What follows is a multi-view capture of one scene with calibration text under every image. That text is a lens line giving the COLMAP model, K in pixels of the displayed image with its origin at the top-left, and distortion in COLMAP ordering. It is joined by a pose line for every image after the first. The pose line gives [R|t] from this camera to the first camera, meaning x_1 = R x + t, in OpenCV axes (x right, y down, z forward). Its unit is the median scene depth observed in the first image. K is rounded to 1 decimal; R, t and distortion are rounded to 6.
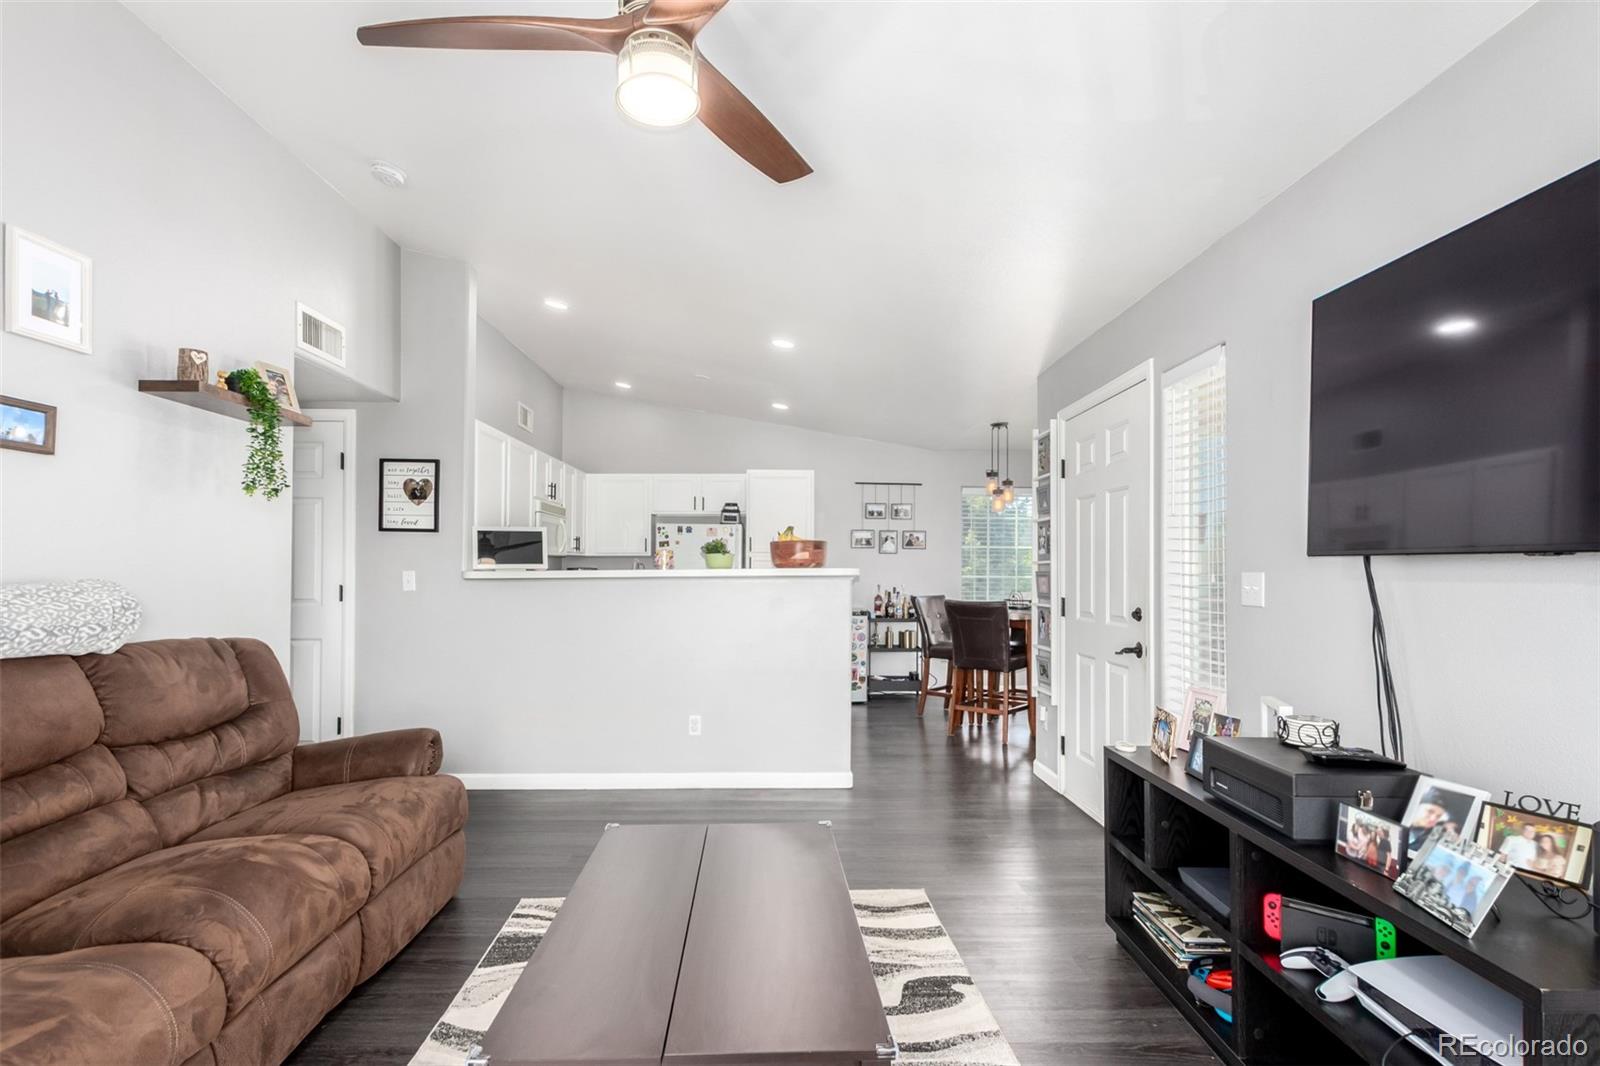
lens RADIAL K [[771.4, 0, 777.0], [0, 771.4, 566.8], [0, 0, 1]] dist [-0.001232, -0.000295]
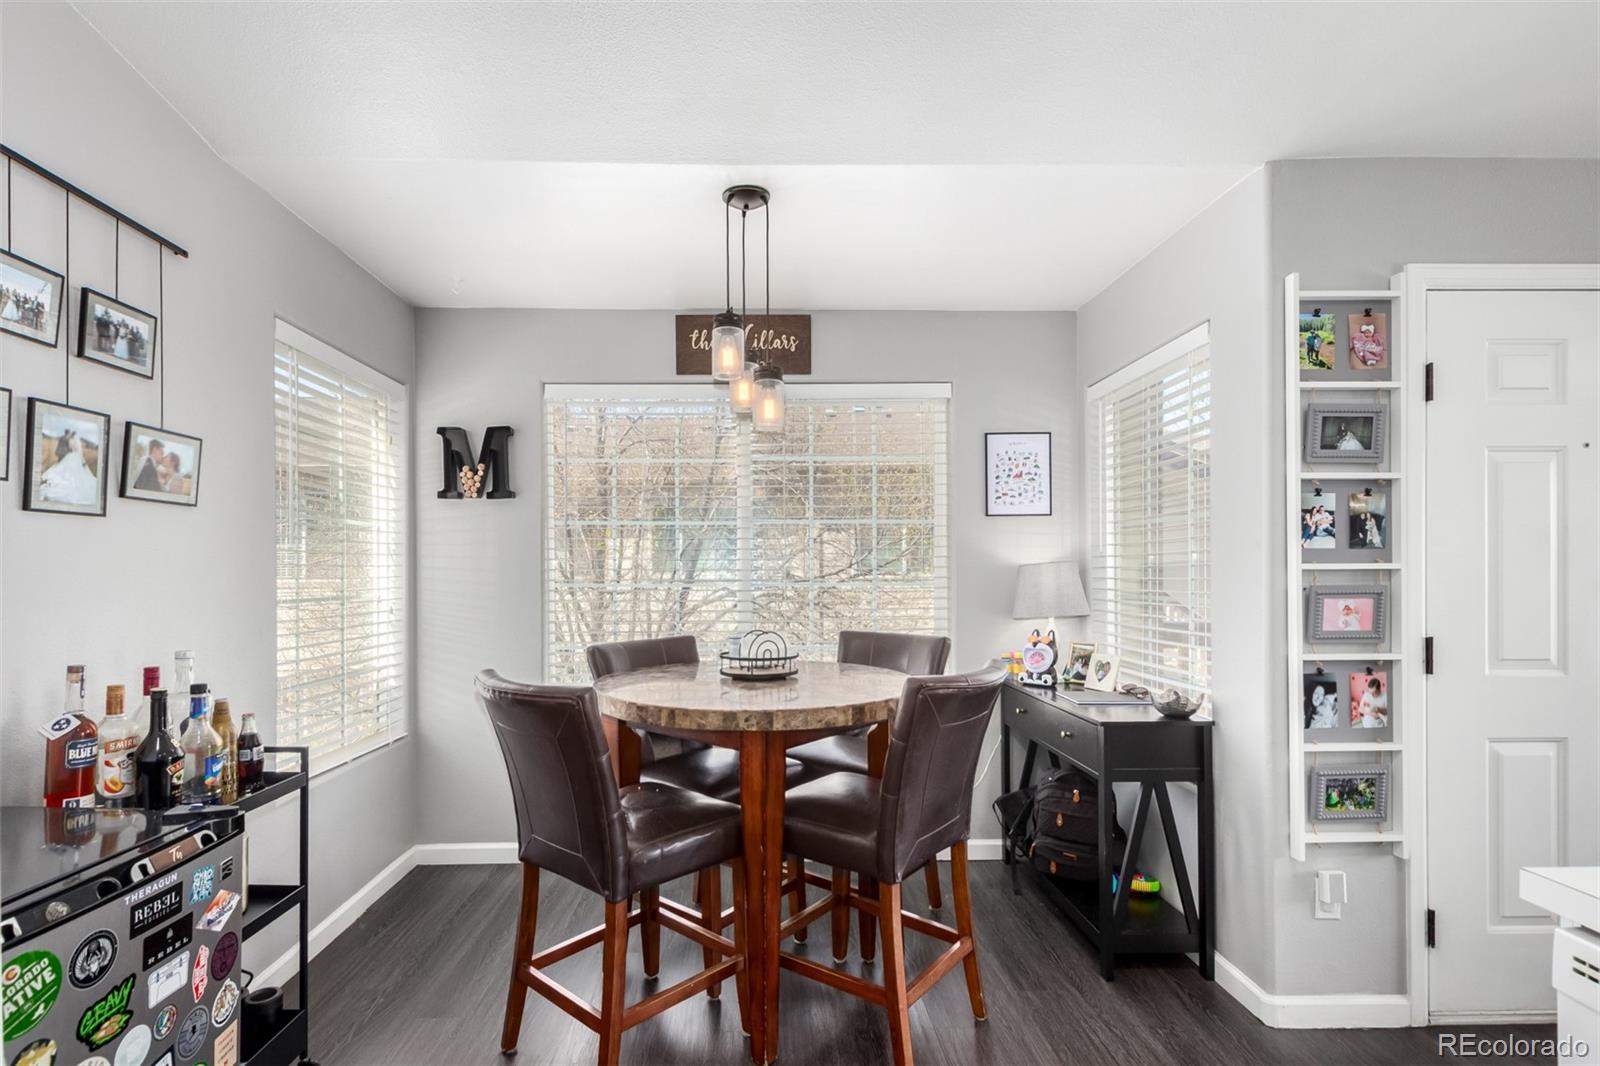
lens RADIAL K [[771.4, 0, 777.0], [0, 771.4, 566.8], [0, 0, 1]] dist [-0.001232, -0.000295]
pose [[0.003085, 0.007705, 0.999966, -0.087620], [0.005110, 0.999957, -0.007721, -0.001119], [-0.999982, 0.005134, 0.003046, 1.133628]]
